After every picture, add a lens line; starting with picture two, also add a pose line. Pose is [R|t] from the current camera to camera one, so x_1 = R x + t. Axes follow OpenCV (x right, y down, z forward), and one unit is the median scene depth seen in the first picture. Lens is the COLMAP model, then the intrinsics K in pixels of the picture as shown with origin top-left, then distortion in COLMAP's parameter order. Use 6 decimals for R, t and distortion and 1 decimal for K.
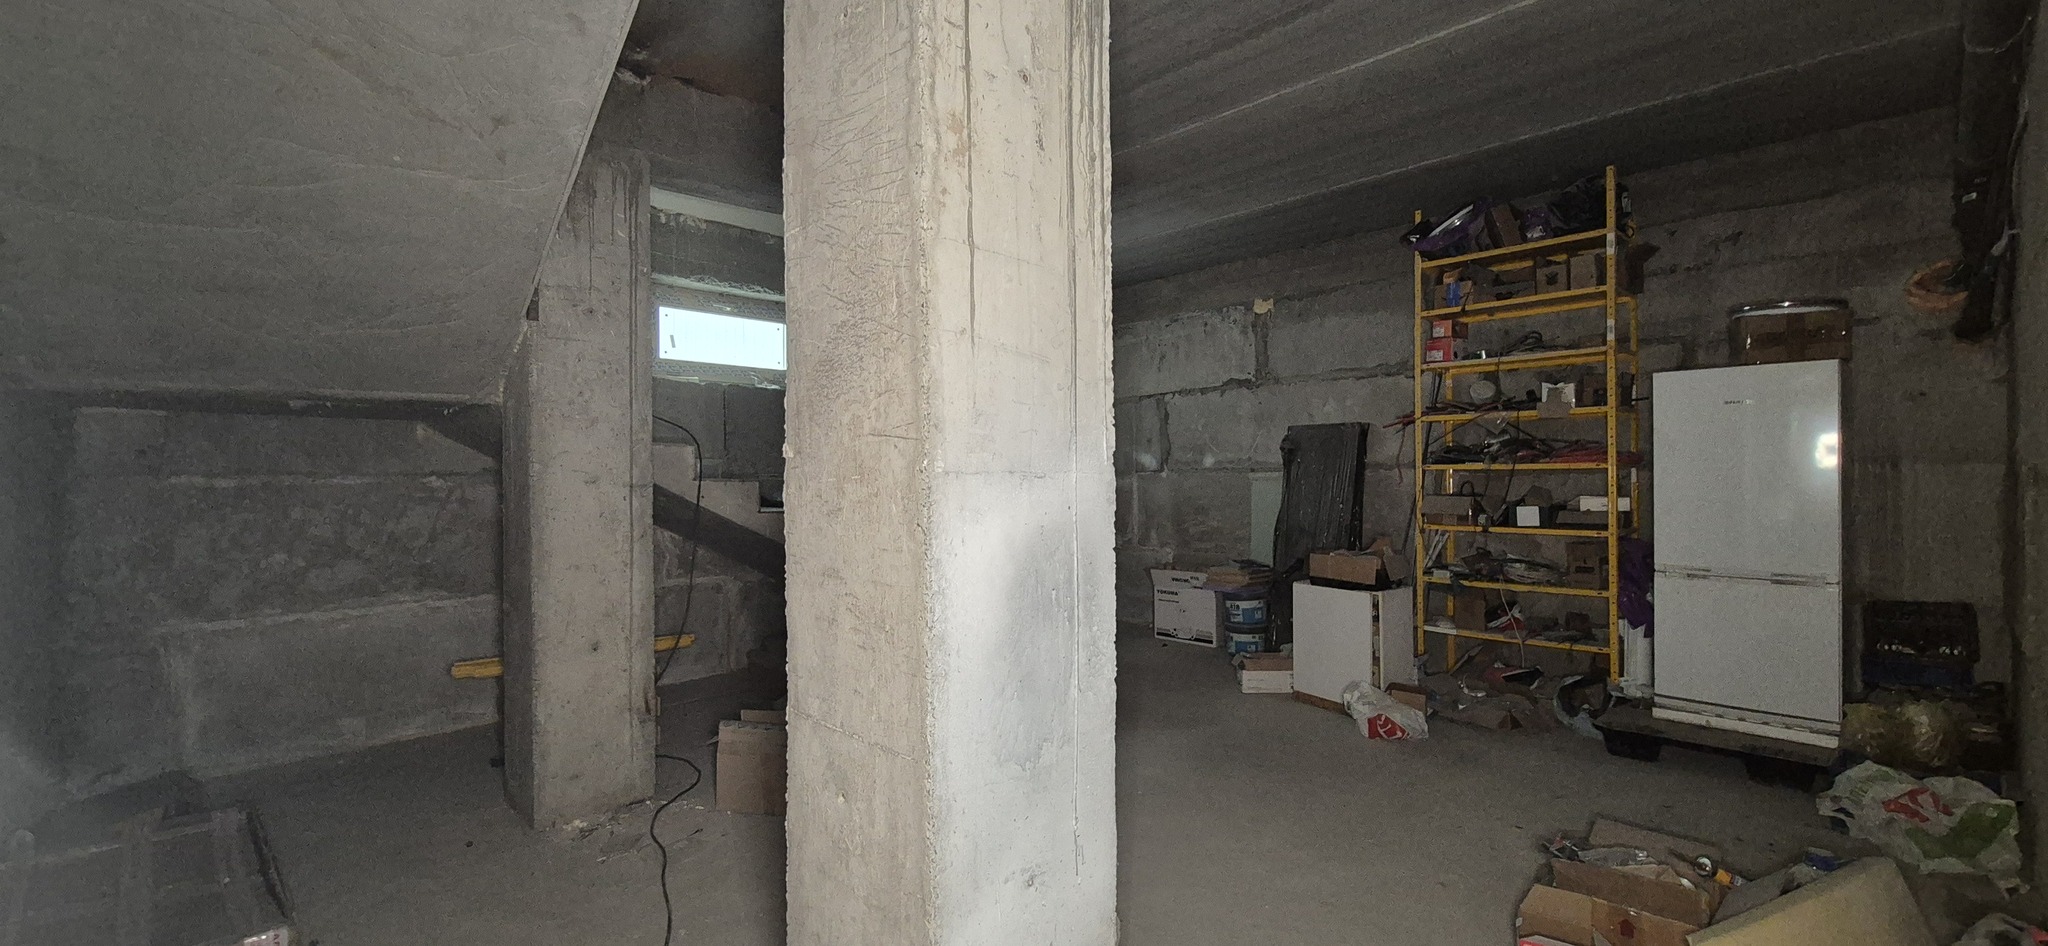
lens RADIAL K [[818.1, 0, 1016.0], [0, 818.1, 477.9], [0, 0, 1]] dist [-0.002066, -0.000022]
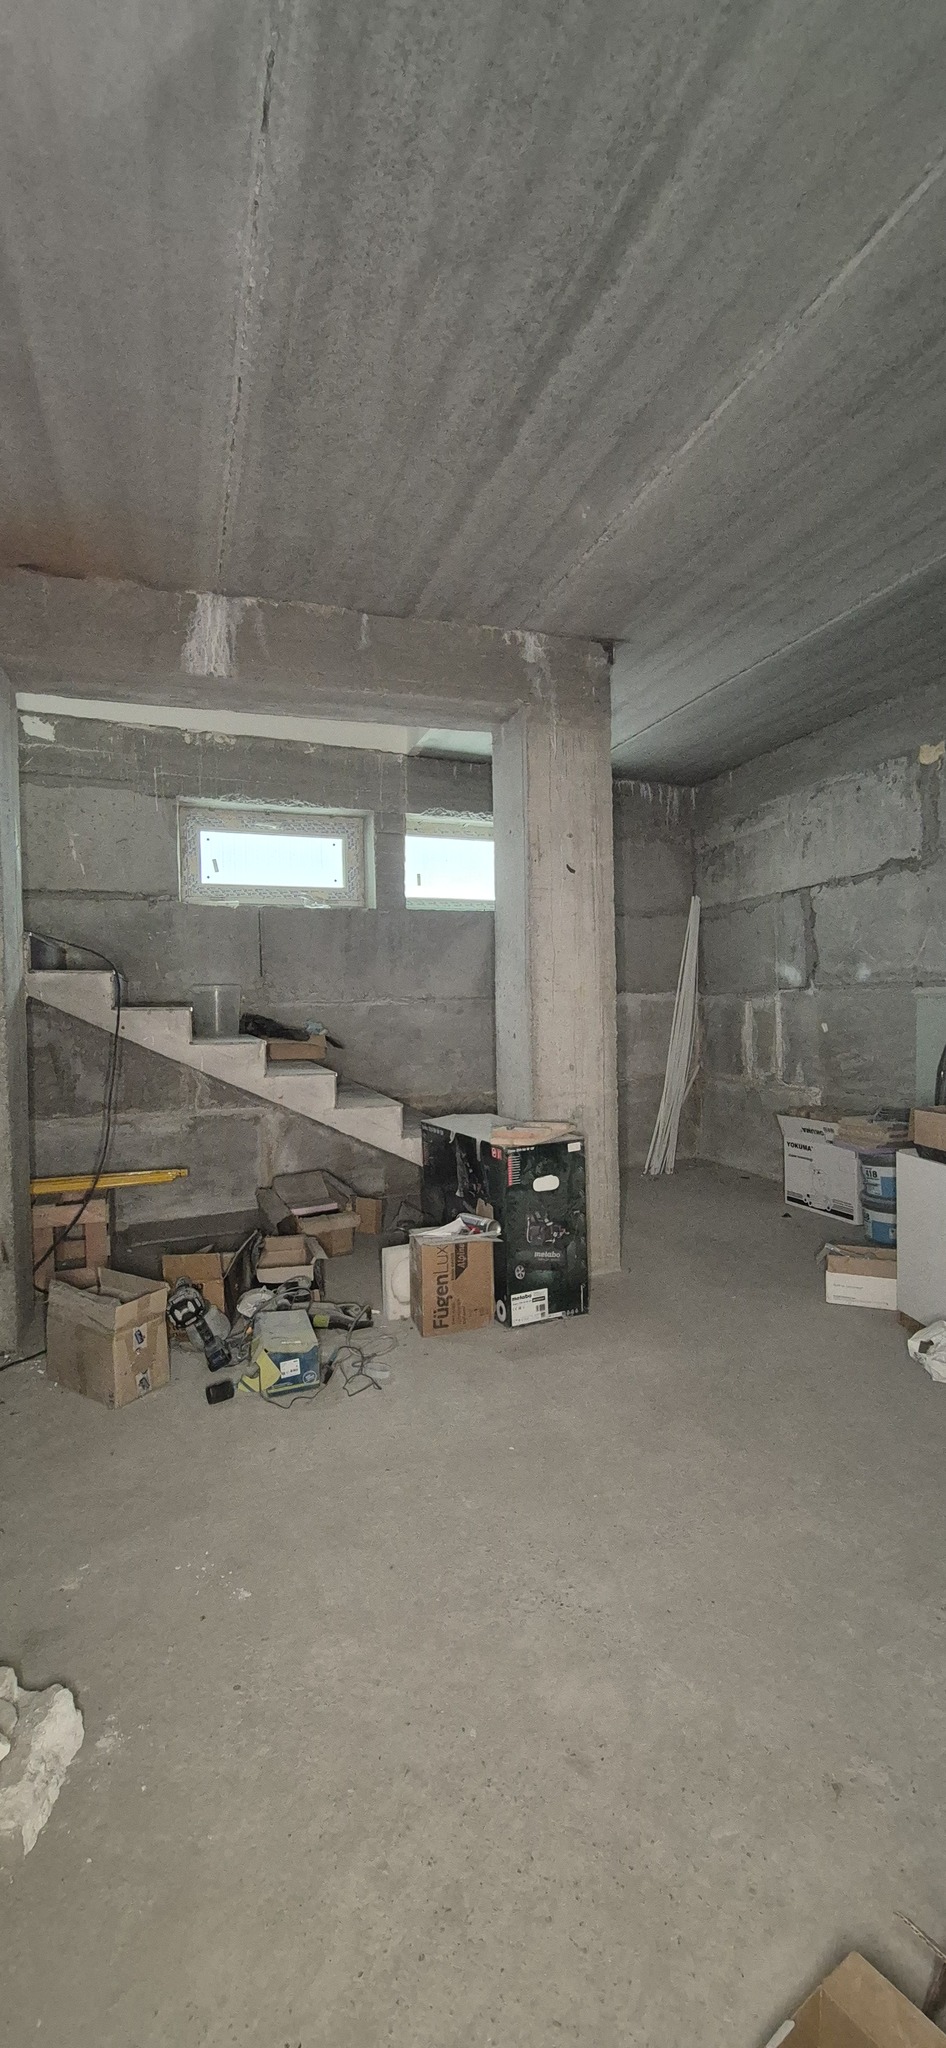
lens RADIAL K [[818.1, 0, 477.8], [0, 818.1, 1016.8], [0, 0, 1]] dist [-0.002066, -0.000022]
pose [[0.921183, -0.006183, -0.389080, 0.208625], [0.014684, 0.999714, 0.018880, 0.000027], [0.388852, -0.023105, 0.921010, 0.183258]]
